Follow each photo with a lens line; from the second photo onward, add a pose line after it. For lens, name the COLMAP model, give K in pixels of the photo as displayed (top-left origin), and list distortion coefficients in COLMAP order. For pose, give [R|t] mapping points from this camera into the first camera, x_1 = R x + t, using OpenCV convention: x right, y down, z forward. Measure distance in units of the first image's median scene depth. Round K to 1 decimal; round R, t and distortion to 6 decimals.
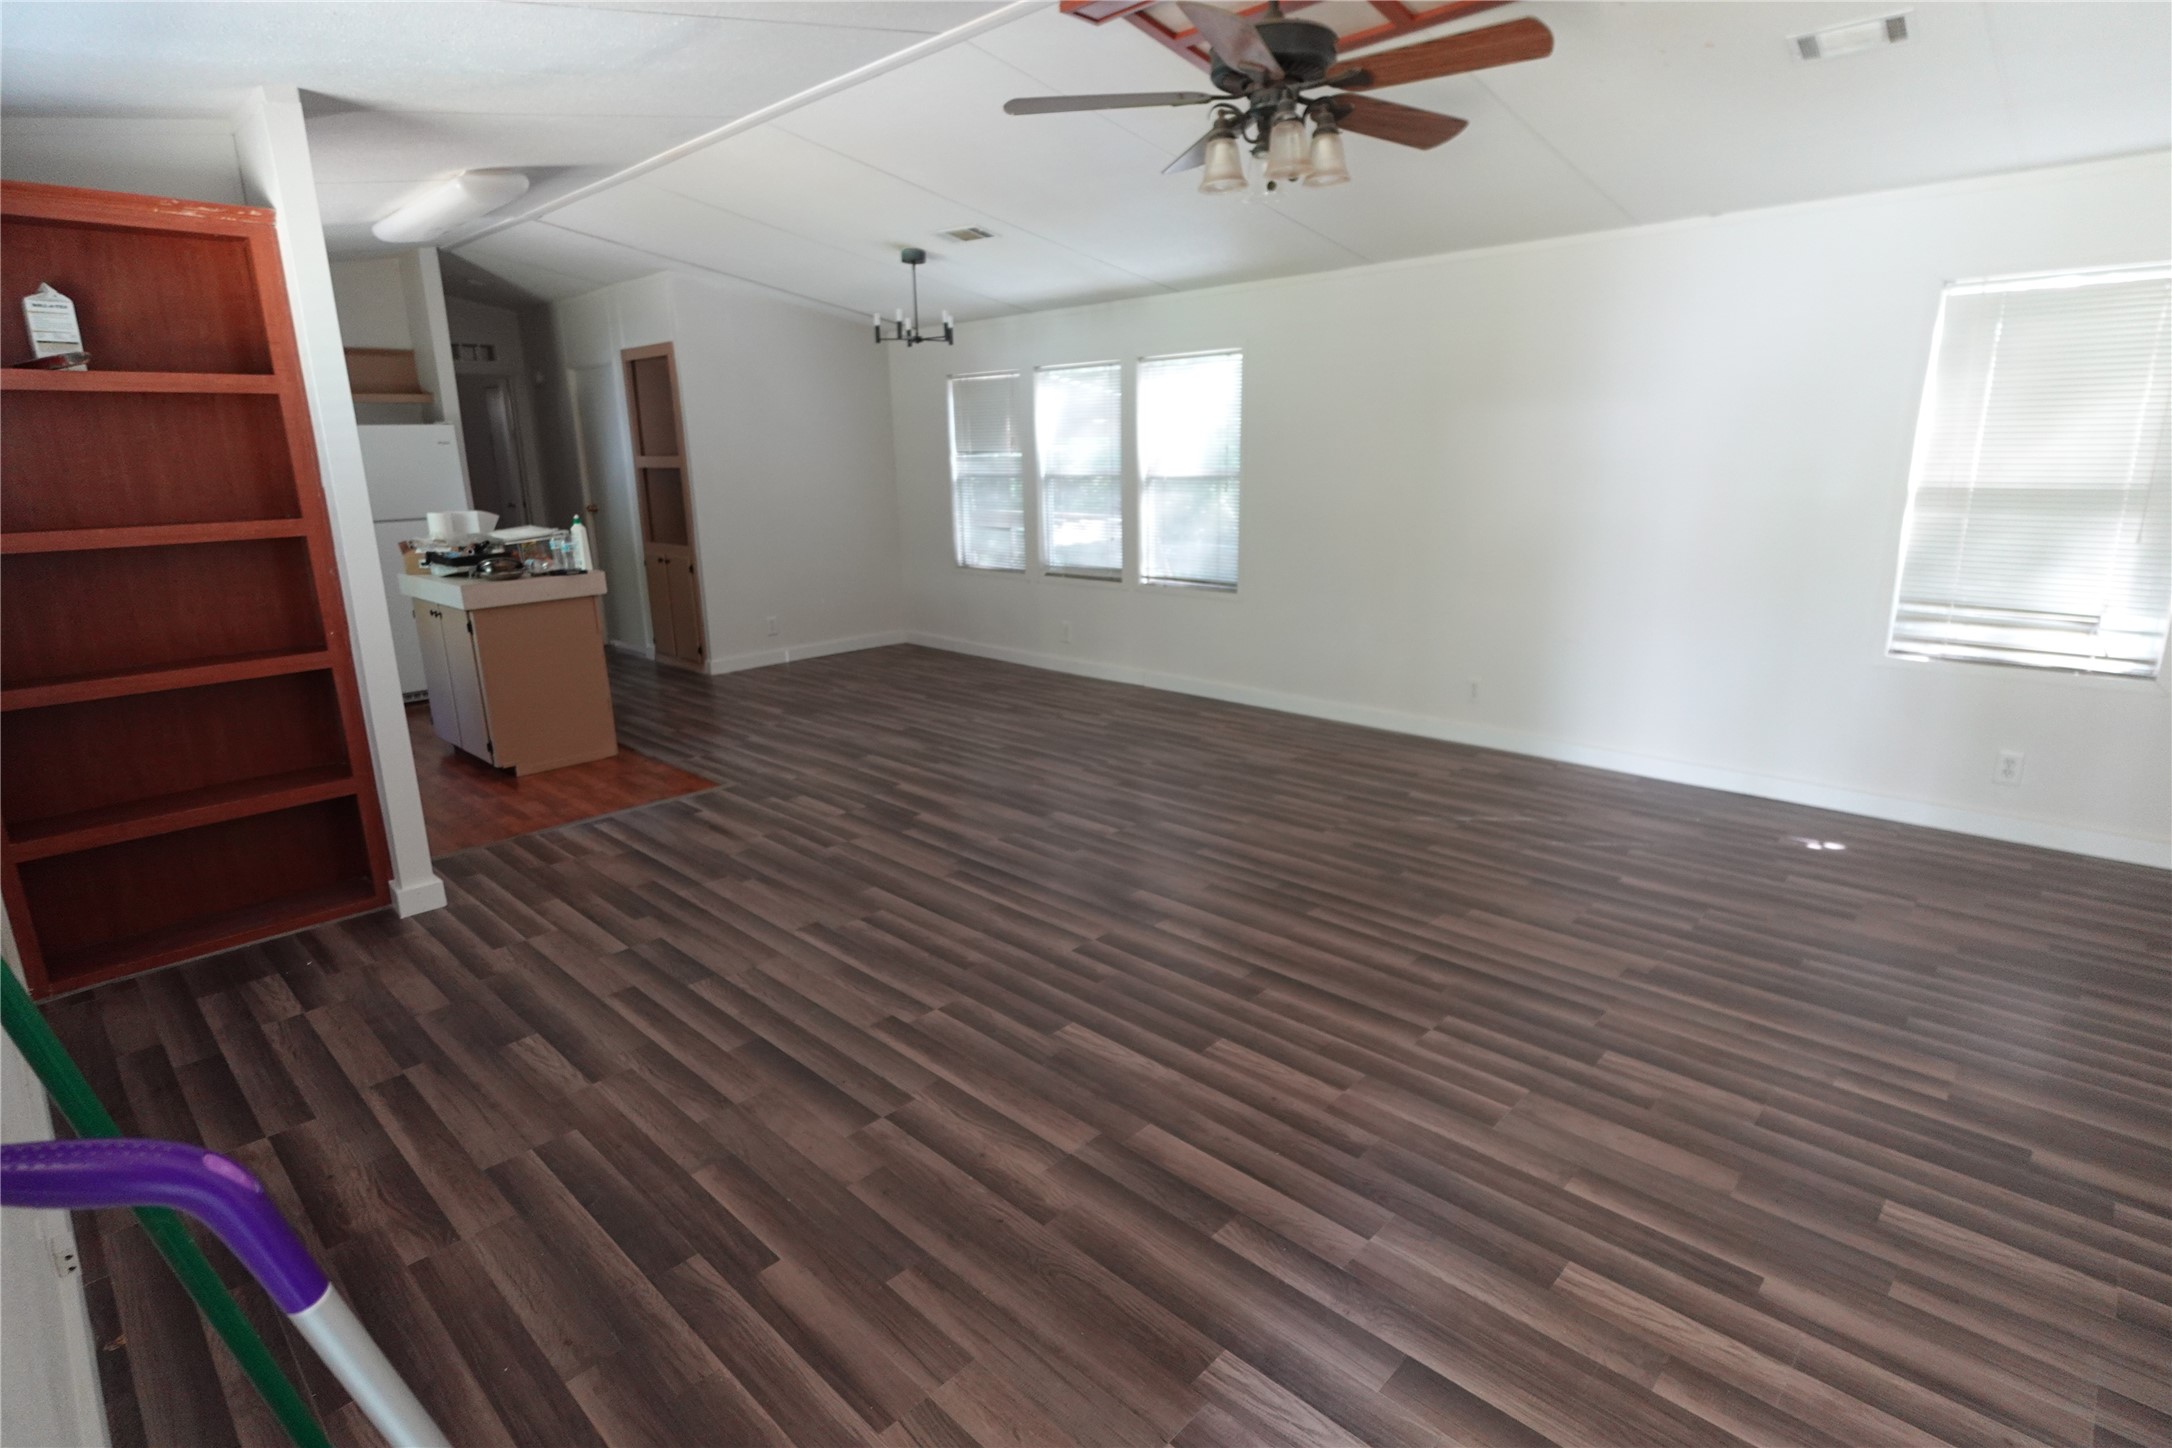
lens RADIAL K [[1101.2, 0, 1090.0], [0, 1101.2, 722.3], [0, 0, 1]] dist [-0.003422, 0.000125]
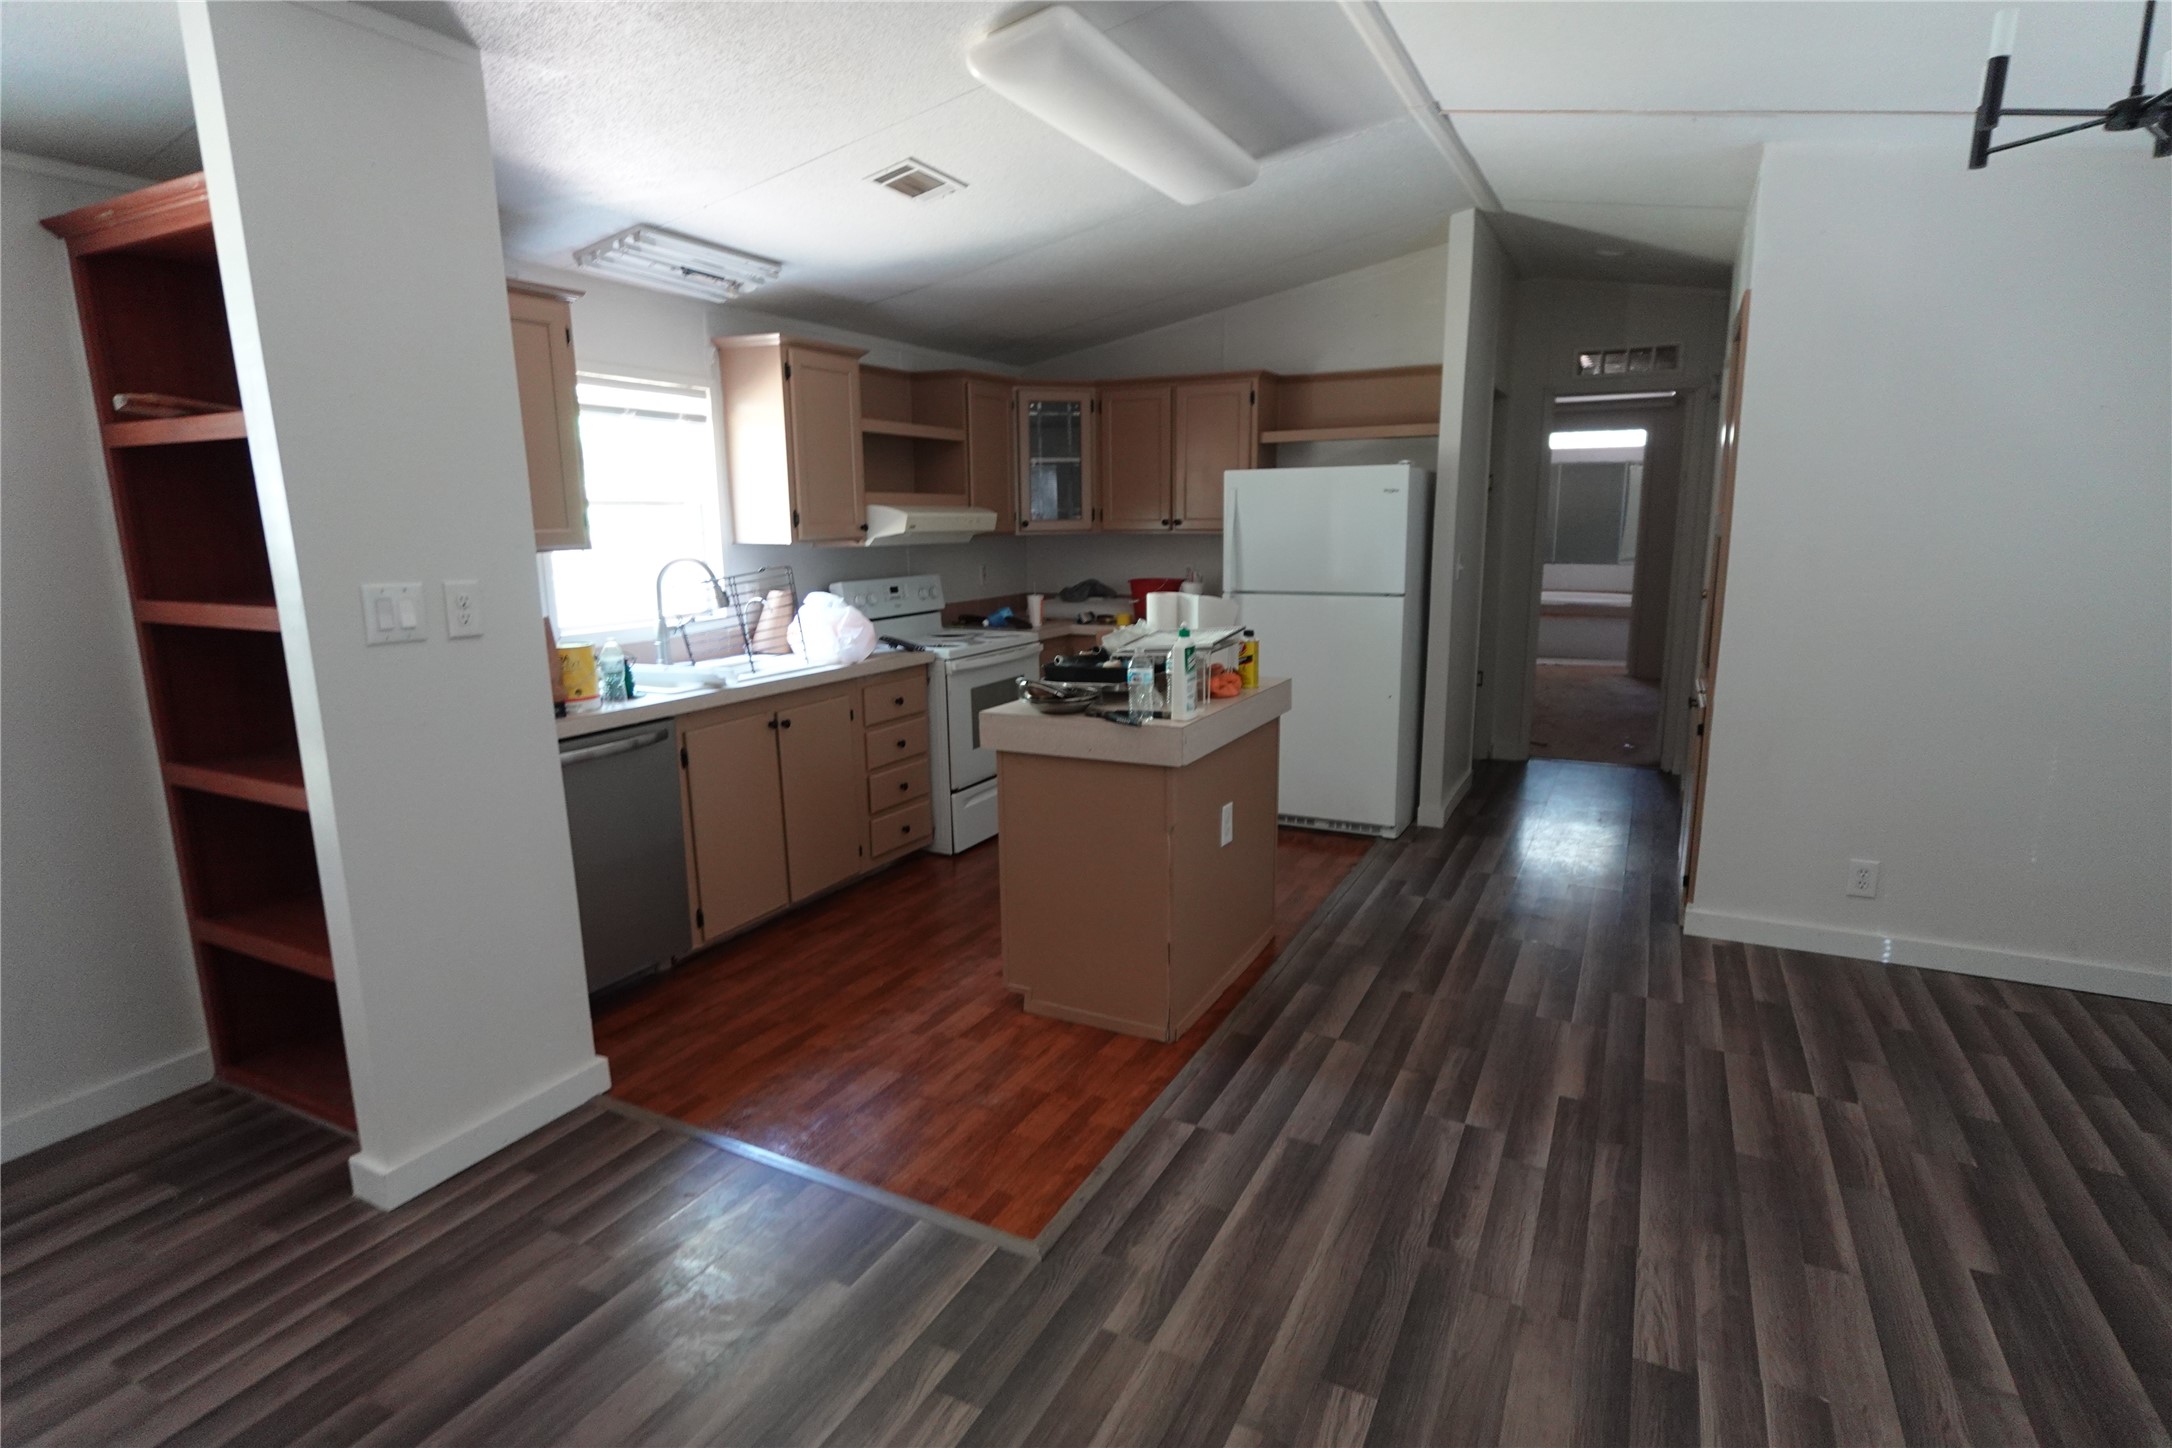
lens RADIAL K [[1101.2, 0, 1091.6], [0, 1101.2, 721.8], [0, 0, 1]] dist [-0.003422, 0.000125]
pose [[0.306665, 0.214902, -0.927240, 0.056395], [-0.242457, 0.959679, 0.142233, -0.215876], [0.920419, 0.181197, 0.346404, 0.789239]]
